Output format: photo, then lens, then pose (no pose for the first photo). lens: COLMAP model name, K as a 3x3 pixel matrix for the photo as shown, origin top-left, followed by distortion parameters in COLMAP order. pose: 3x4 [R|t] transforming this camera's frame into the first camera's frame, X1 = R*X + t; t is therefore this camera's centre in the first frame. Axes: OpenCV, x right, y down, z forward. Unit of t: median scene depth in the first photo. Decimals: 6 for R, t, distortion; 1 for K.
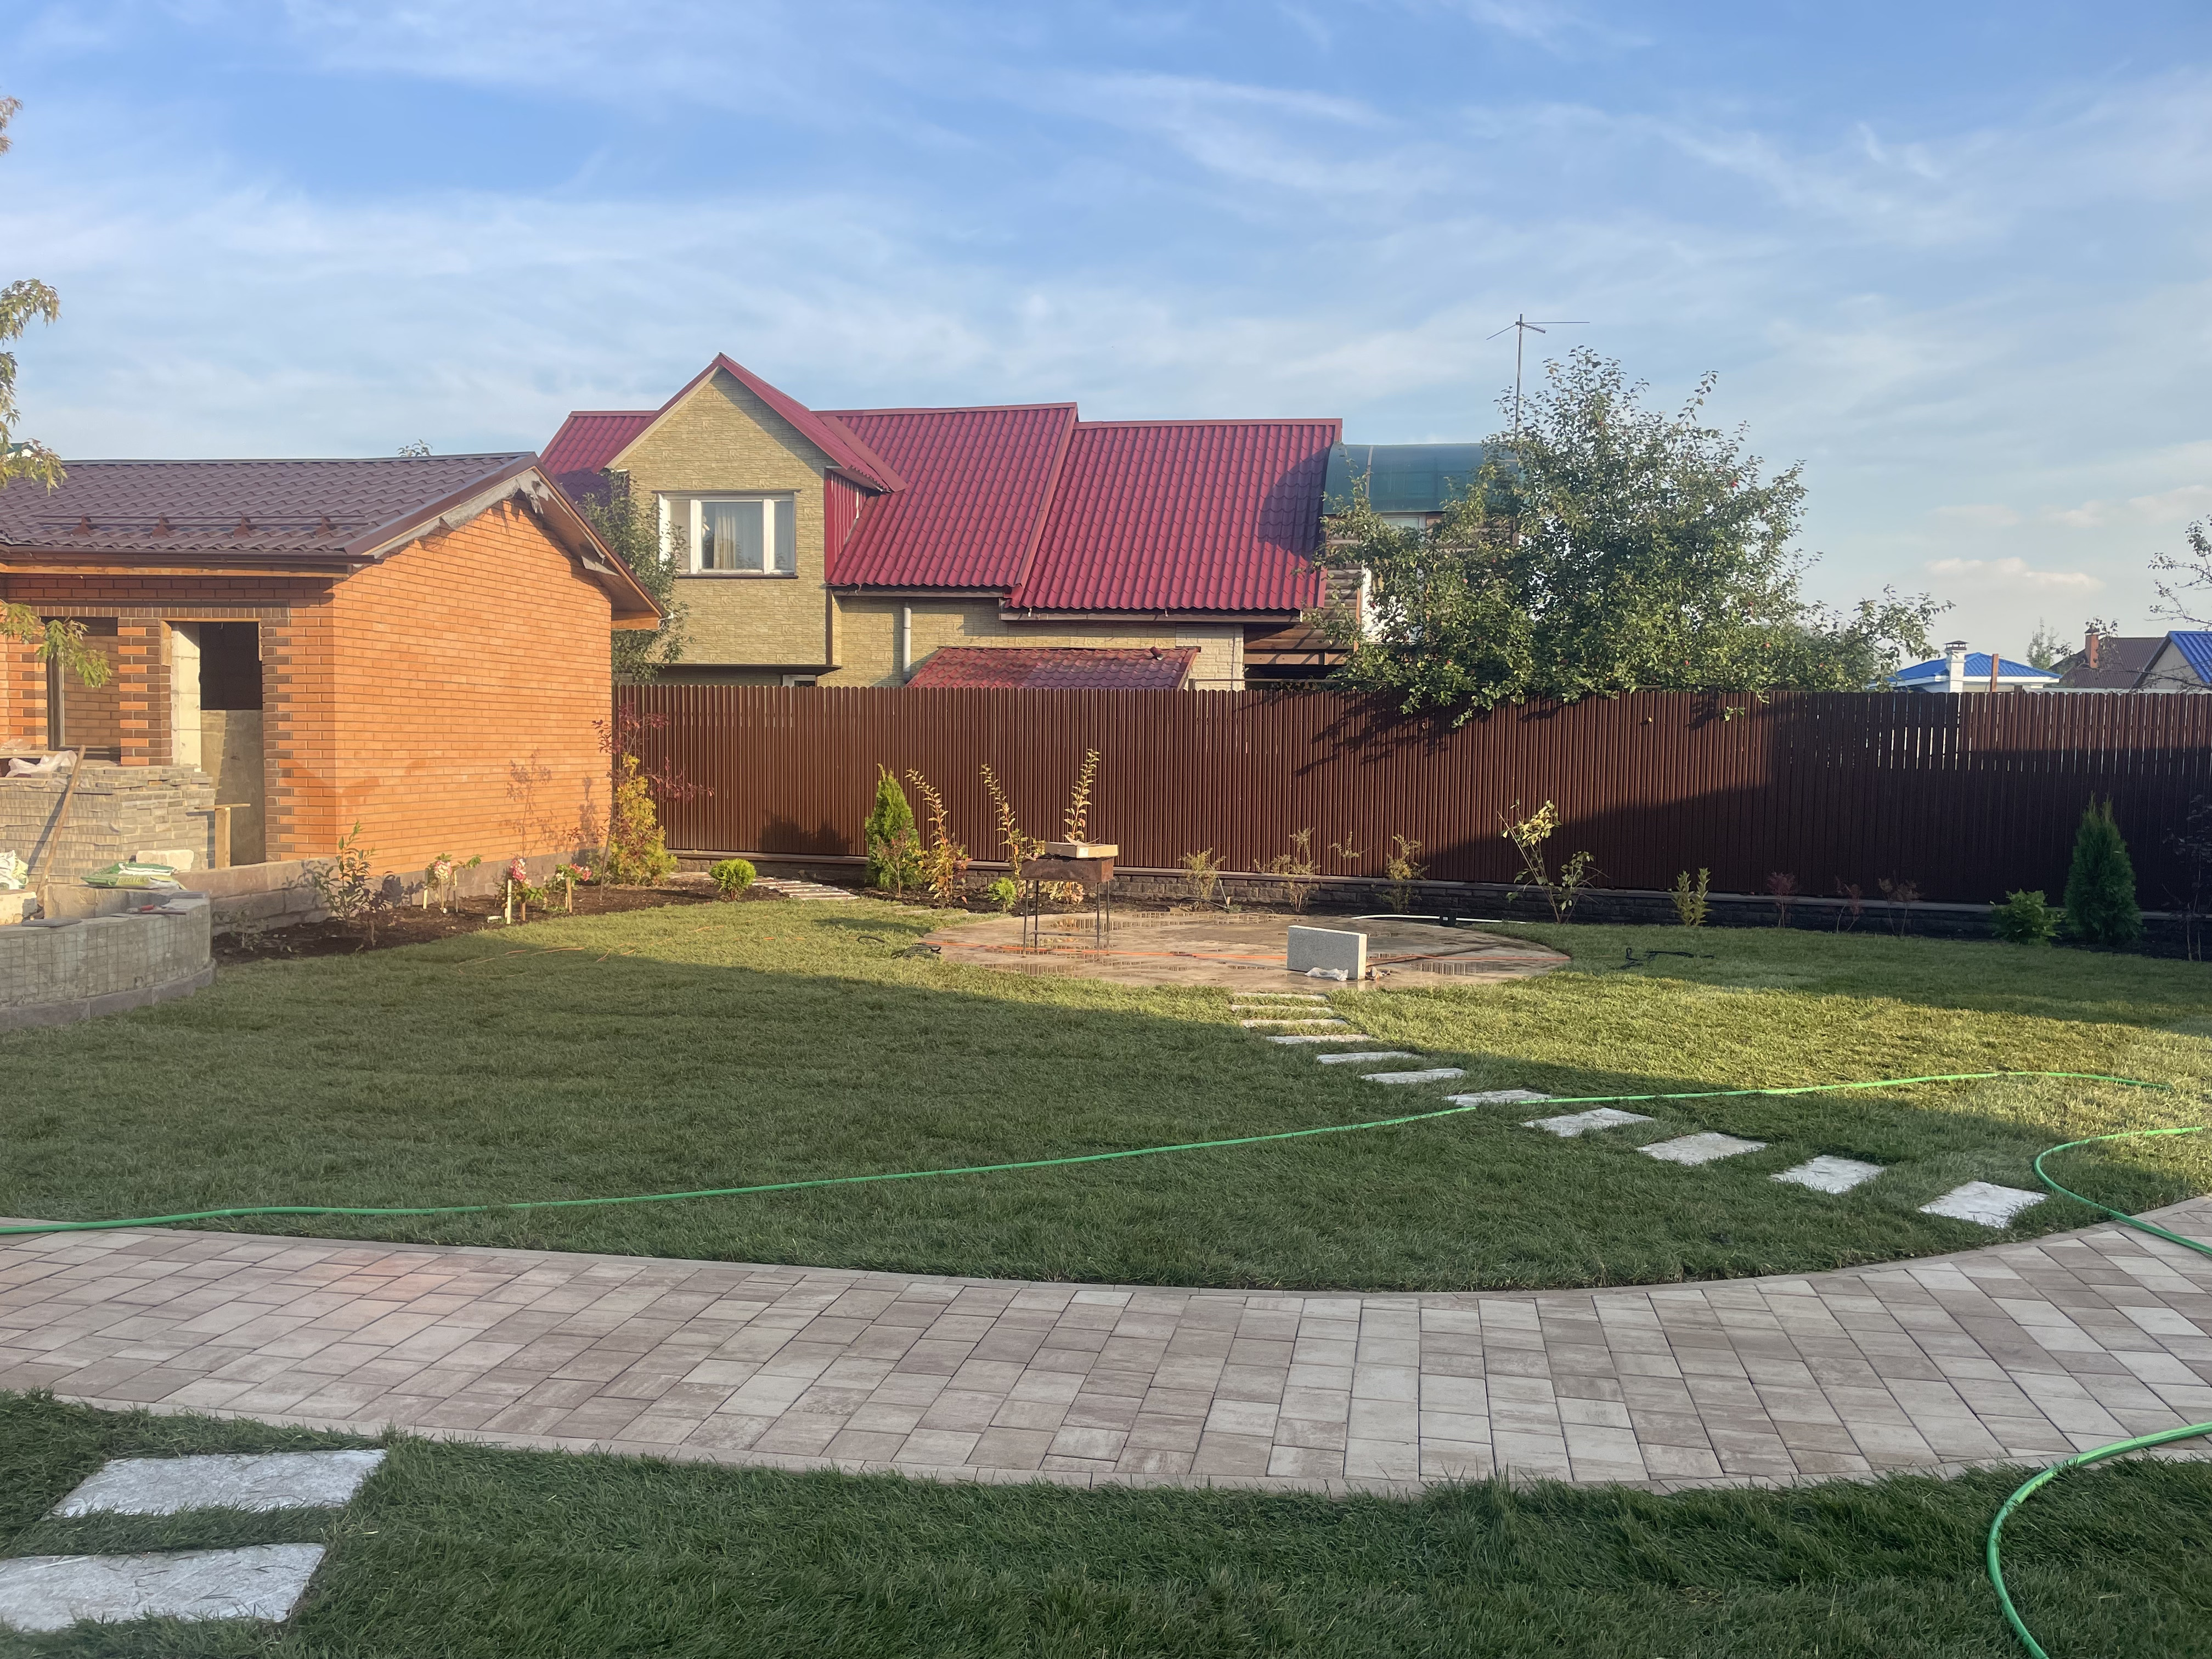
lens RADIAL K [[1635.2, 0, 1079.3], [0, 1635.2, 835.3], [0, 0, 1]] dist [0.116650, -0.178275]
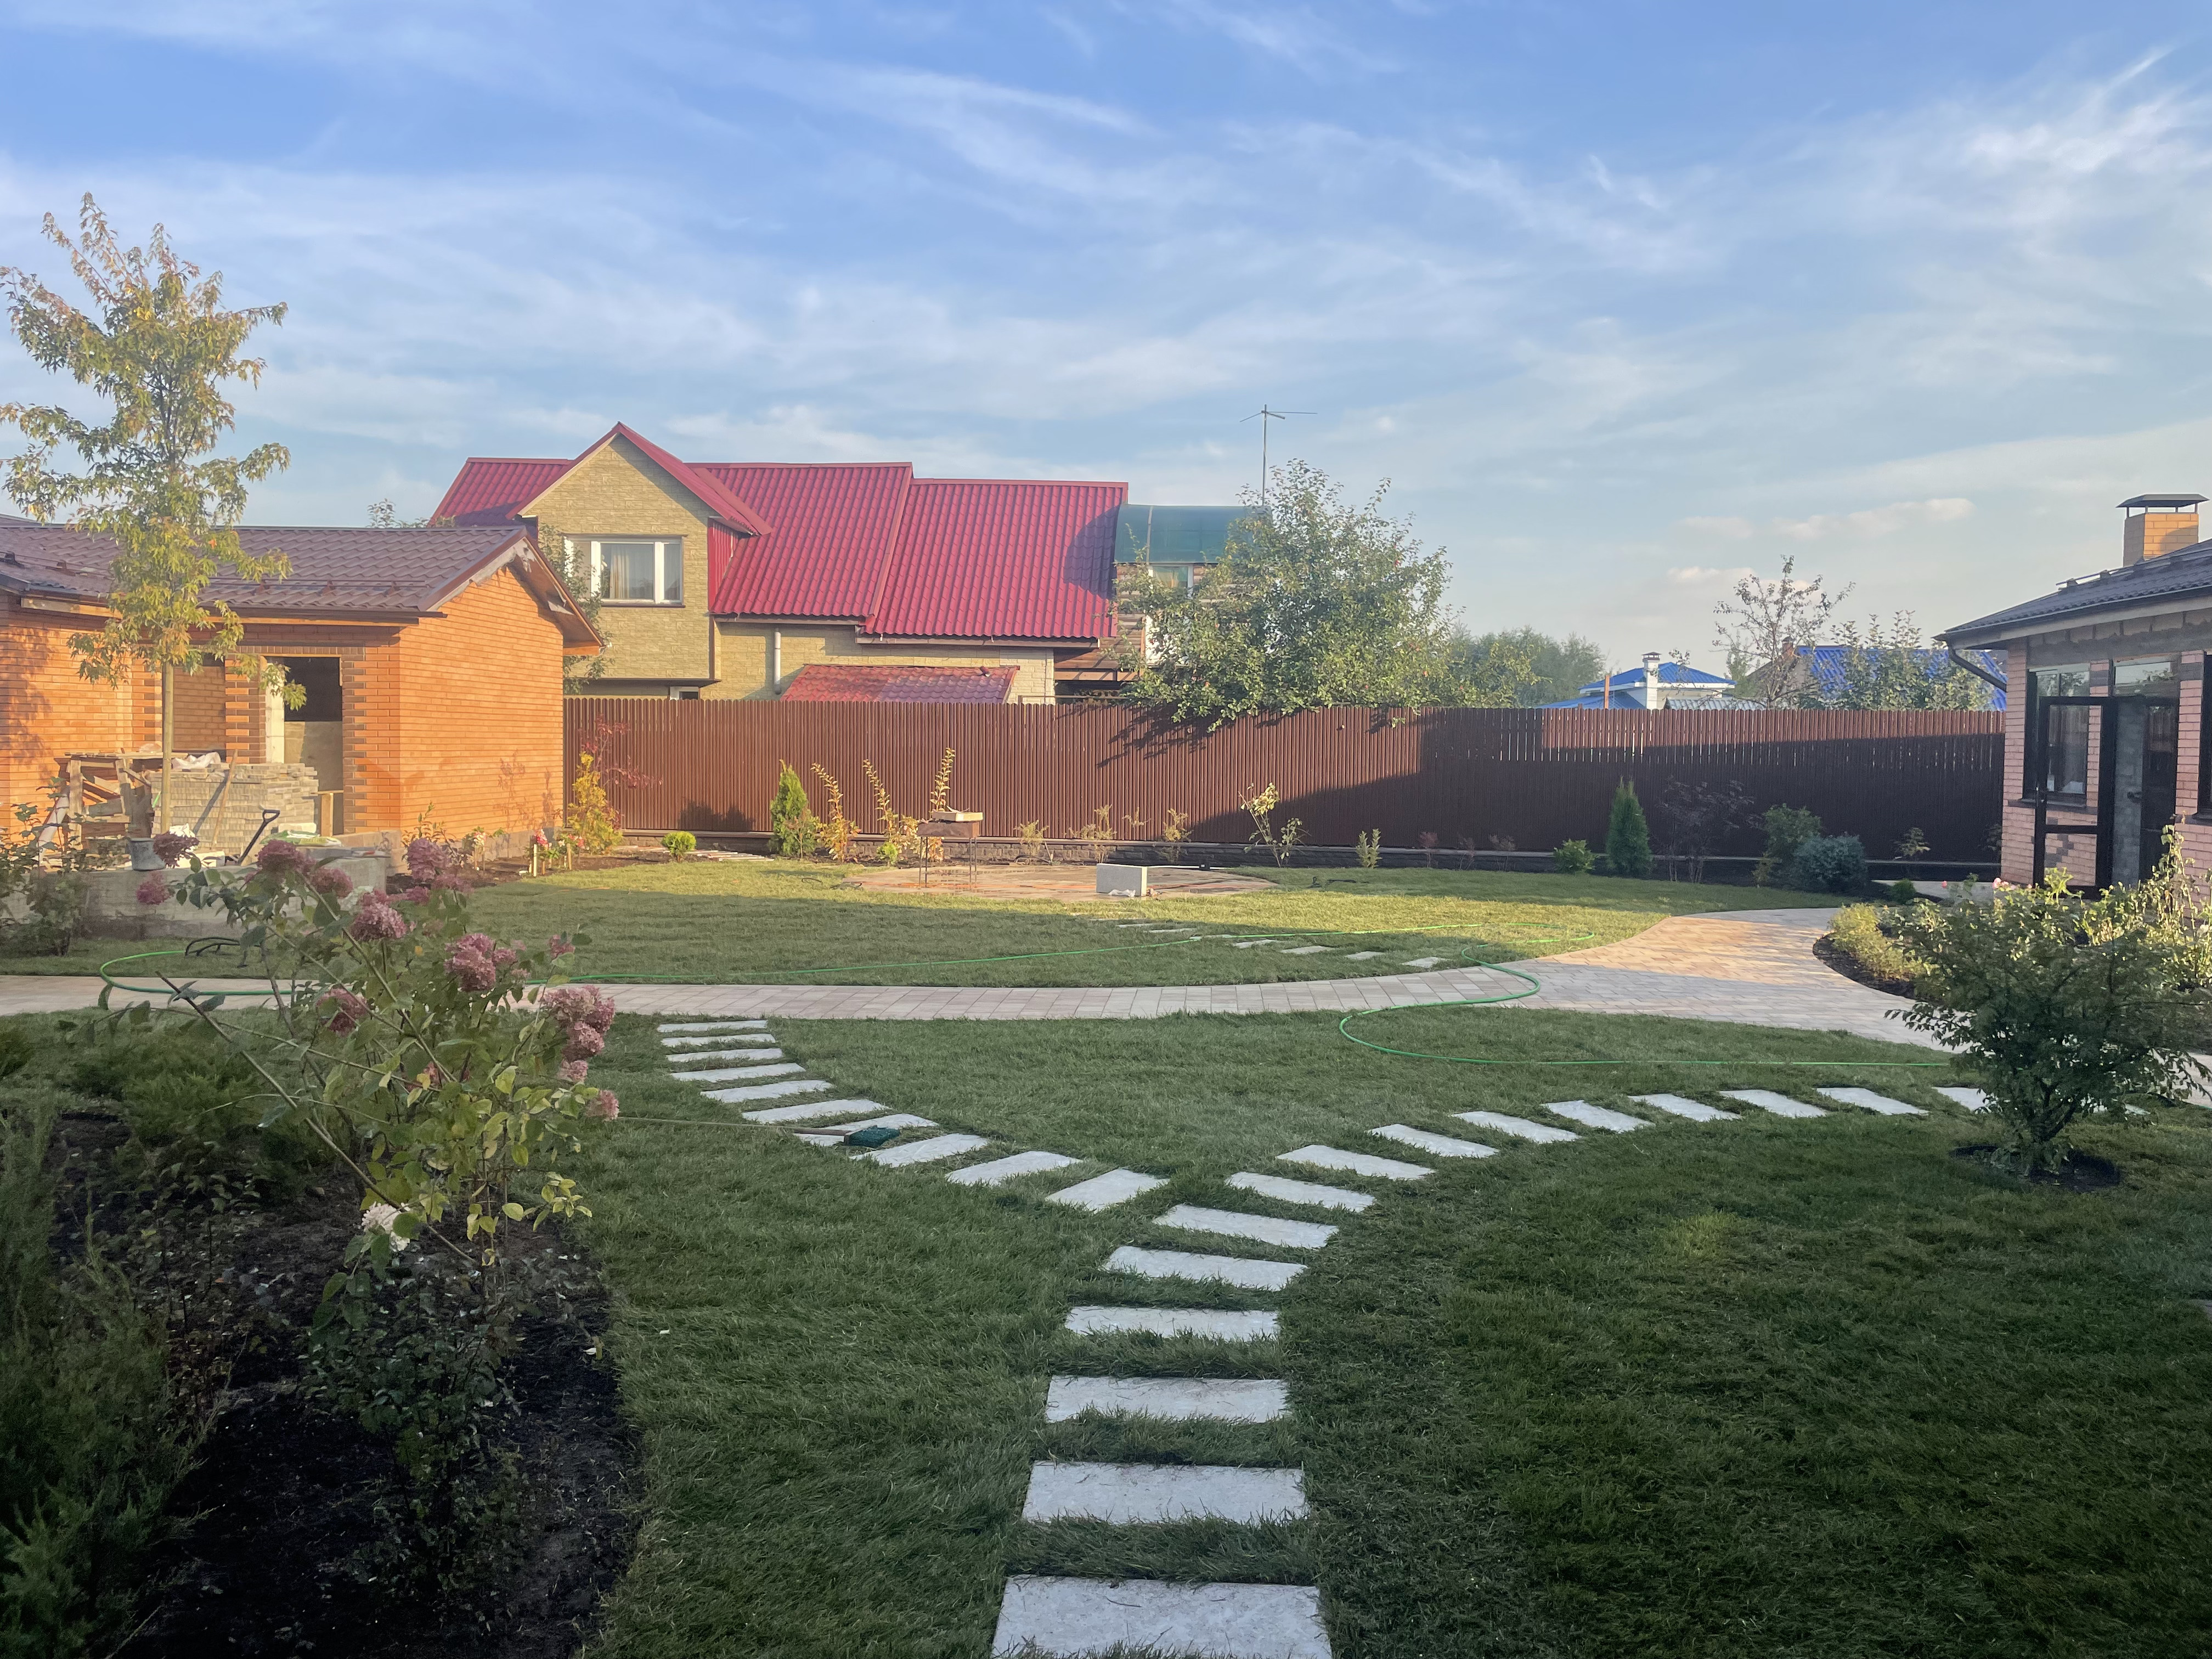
lens RADIAL K [[1694.6, 0, 1102.1], [0, 1694.6, 790.0], [0, 0, 1]] dist [0.124167, -0.376470]
pose [[0.990338, -0.006718, 0.138513, -0.057144], [0.010467, 0.999598, -0.026358, 0.018979], [-0.138280, 0.027553, 0.990010, -0.377752]]
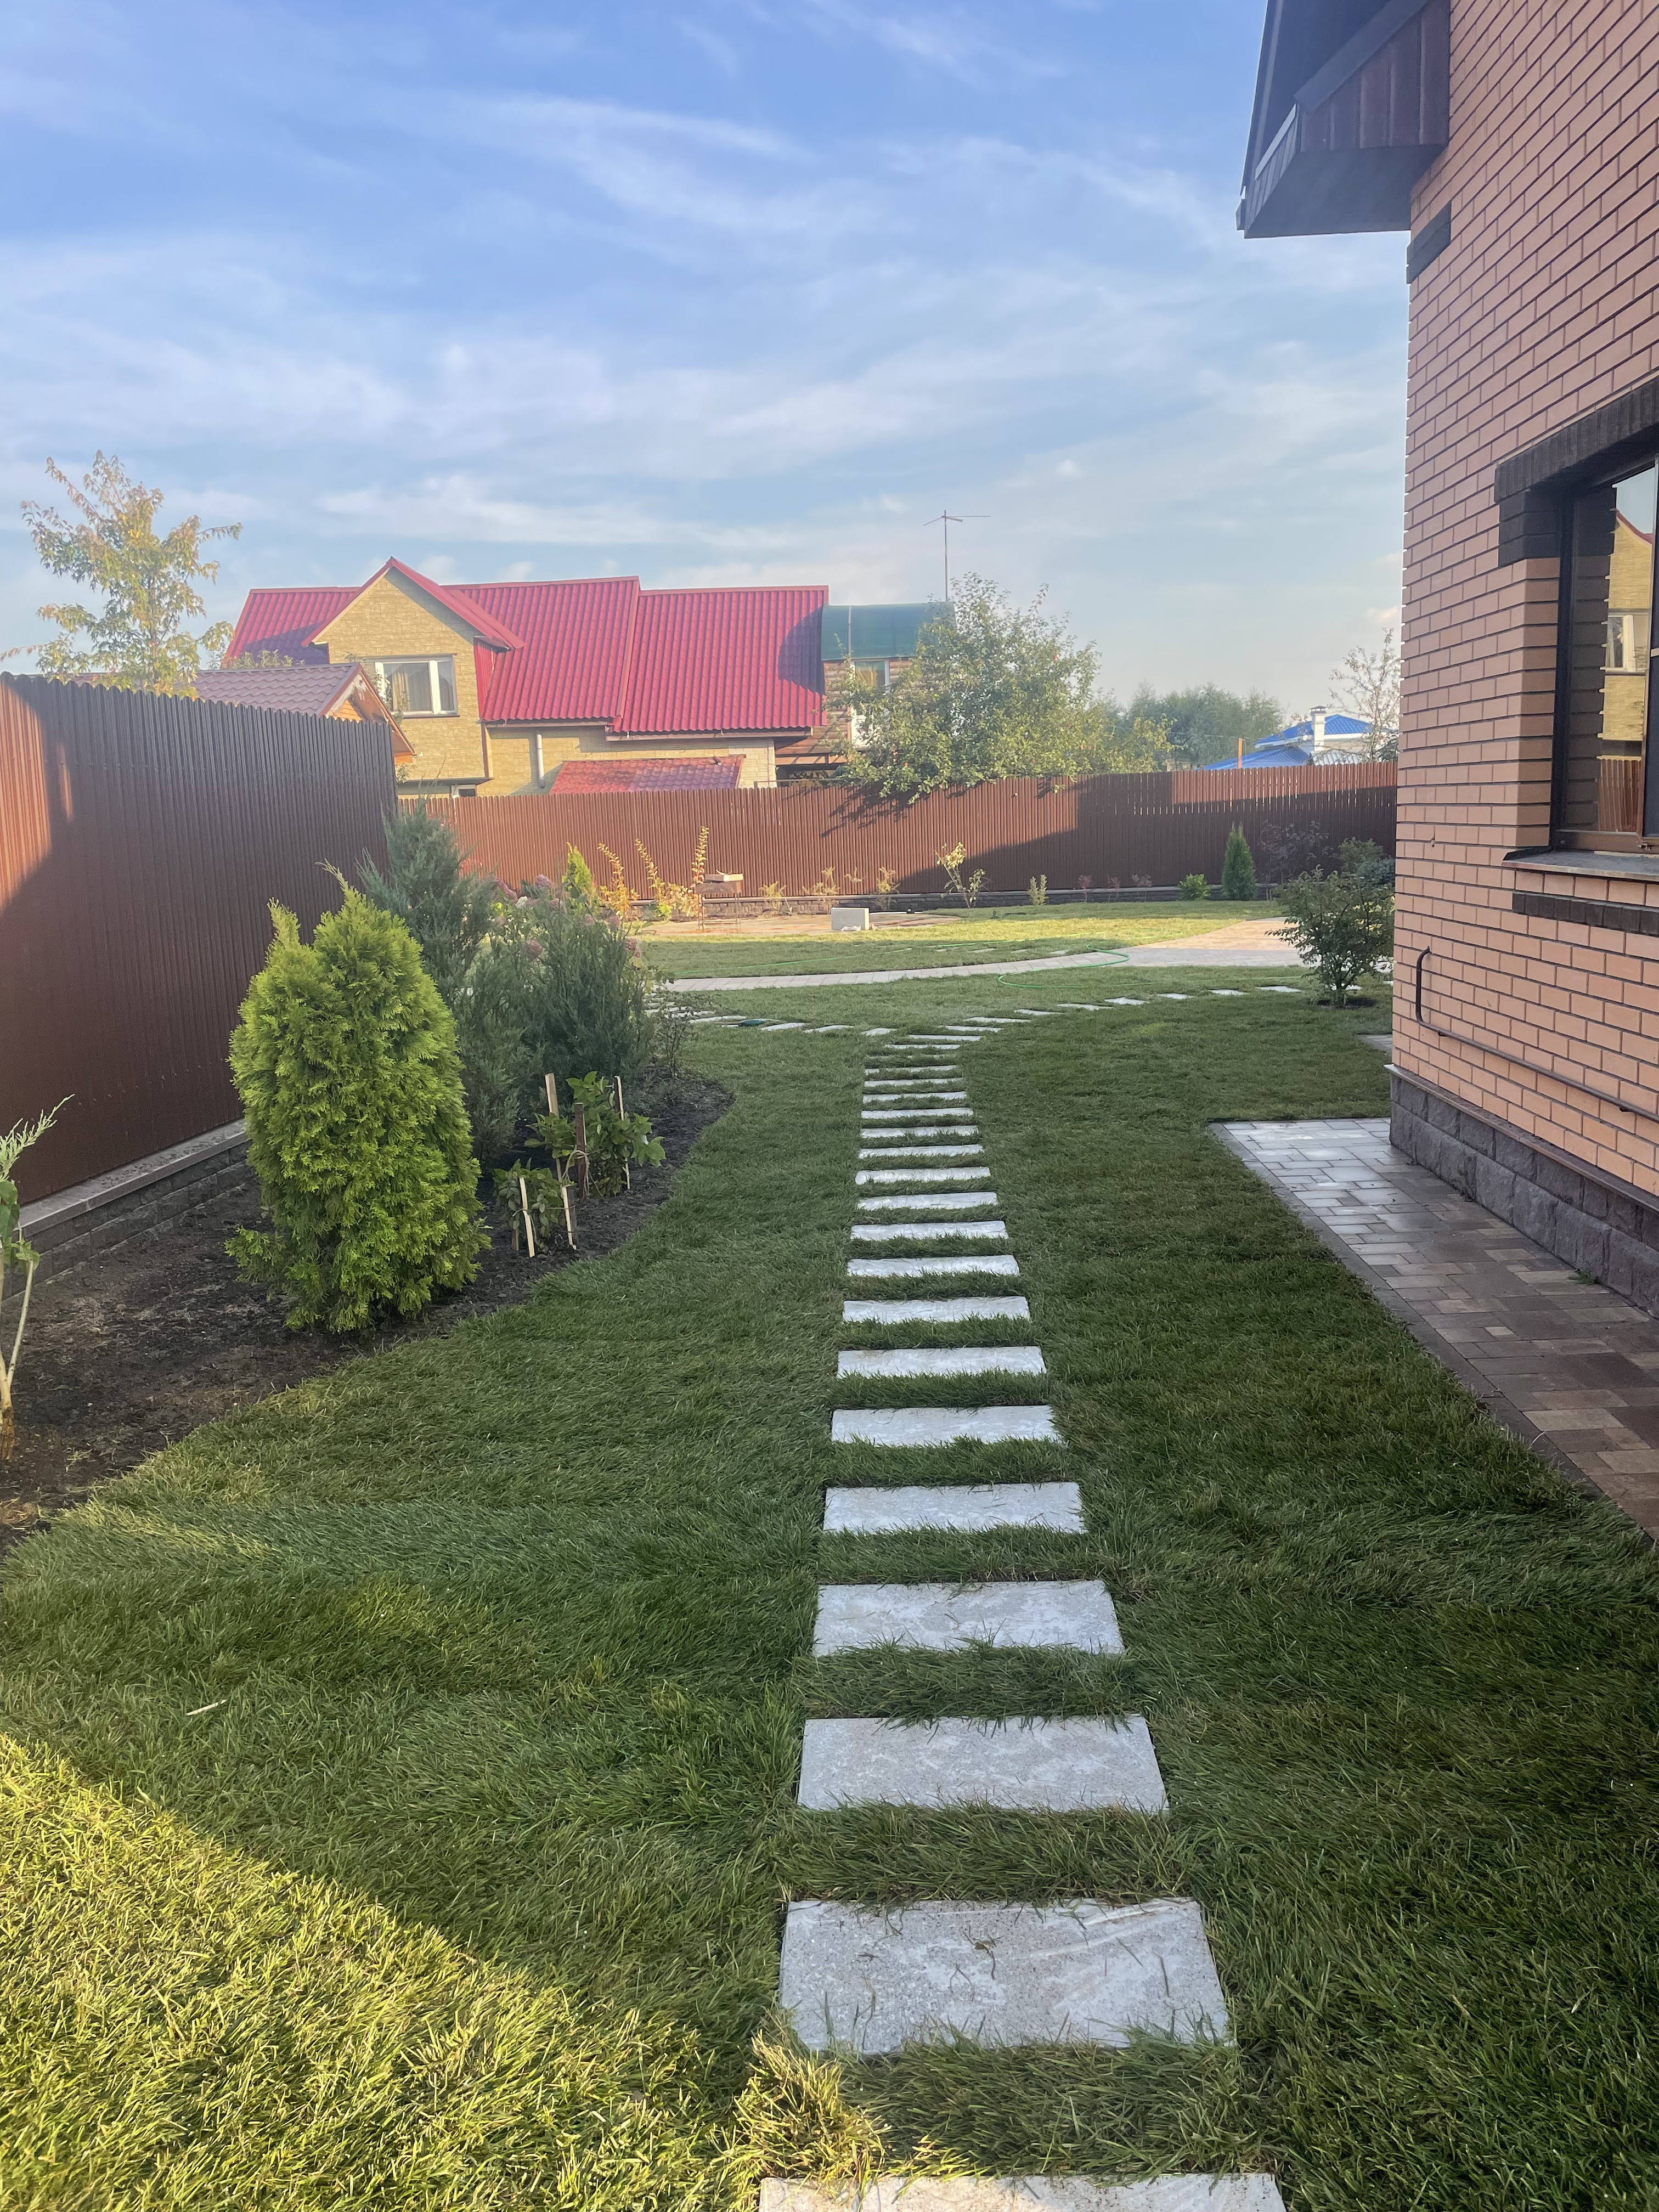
lens RADIAL K [[1694.6, 0, 829.5], [0, 1694.6, 1106.0], [0, 0, 1]] dist [0.124167, -0.376470]
pose [[0.985493, -0.075913, 0.151793, -0.142844], [0.058795, 0.991711, 0.114246, 0.037994], [-0.159207, -0.103664, 0.981788, -0.732076]]
